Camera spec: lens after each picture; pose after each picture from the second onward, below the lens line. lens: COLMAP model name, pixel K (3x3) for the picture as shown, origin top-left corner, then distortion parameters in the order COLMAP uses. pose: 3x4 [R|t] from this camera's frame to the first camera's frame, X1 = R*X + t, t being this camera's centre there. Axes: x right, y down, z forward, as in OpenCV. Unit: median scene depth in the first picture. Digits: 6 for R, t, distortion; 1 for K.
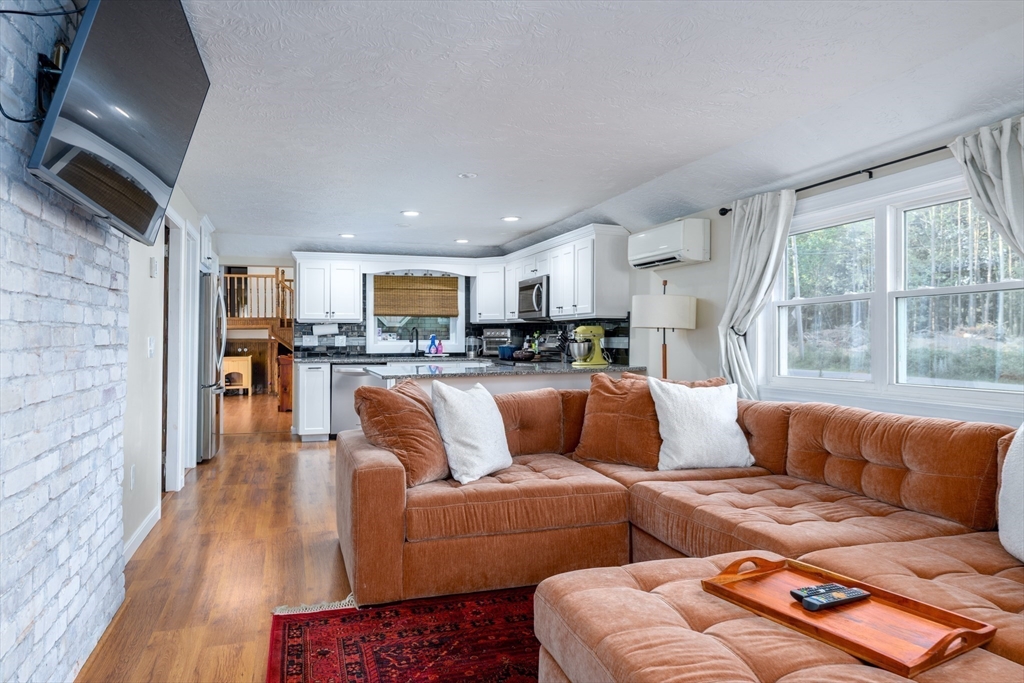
lens RADIAL K [[683.3, 0, 512.2], [0, 683.3, 326.2], [0, 0, 1]] dist [0.001629, 0.000359]
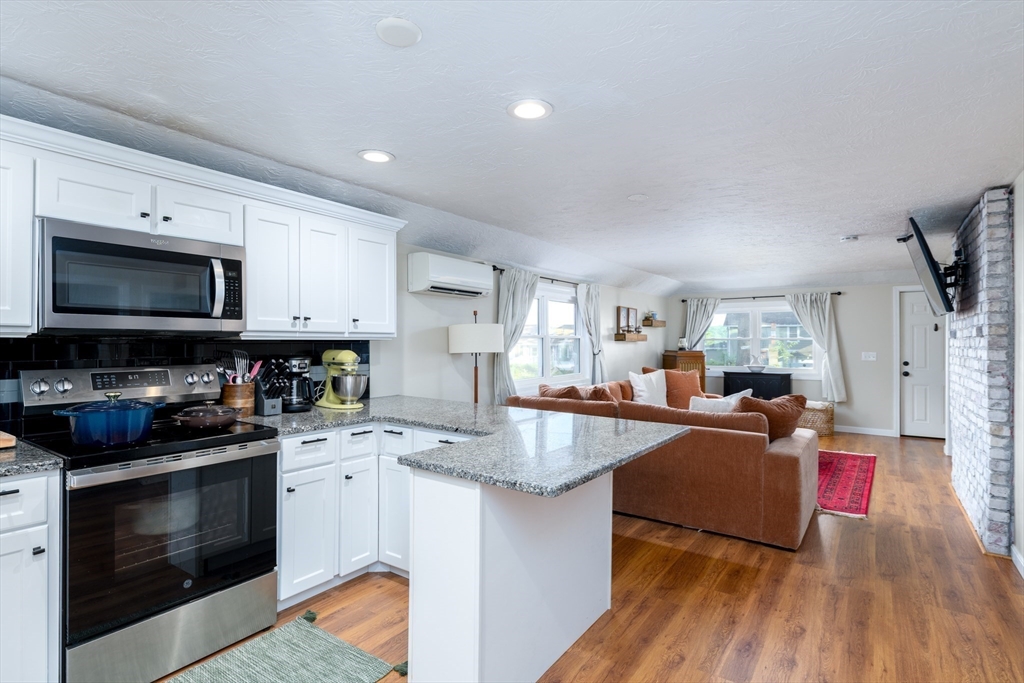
lens RADIAL K [[513.2, 0, 509.6], [0, 513.2, 346.0], [0, 0, 1]] dist [-0.001705, -0.000192]
pose [[-0.594458, -0.002239, 0.804124, -0.502386], [-0.009276, 0.999949, -0.004073, -0.005776], [-0.804074, -0.009880, -0.594448, 1.470536]]
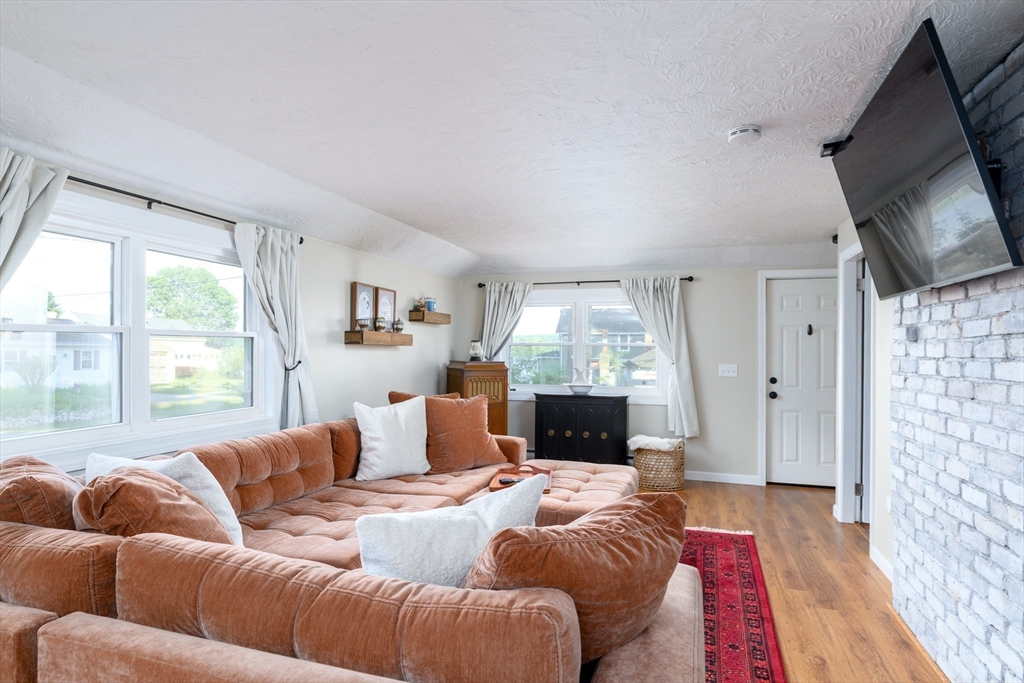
lens RADIAL K [[580.8, 0, 510.6], [0, 580.8, 357.9], [0, 0, 1]] dist [0.003647, 0.000382]
pose [[-0.813621, -0.010317, 0.581304, -0.255280], [-0.013249, 0.999912, -0.000798, -0.009900], [-0.581244, -0.008351, -0.813686, 0.965871]]
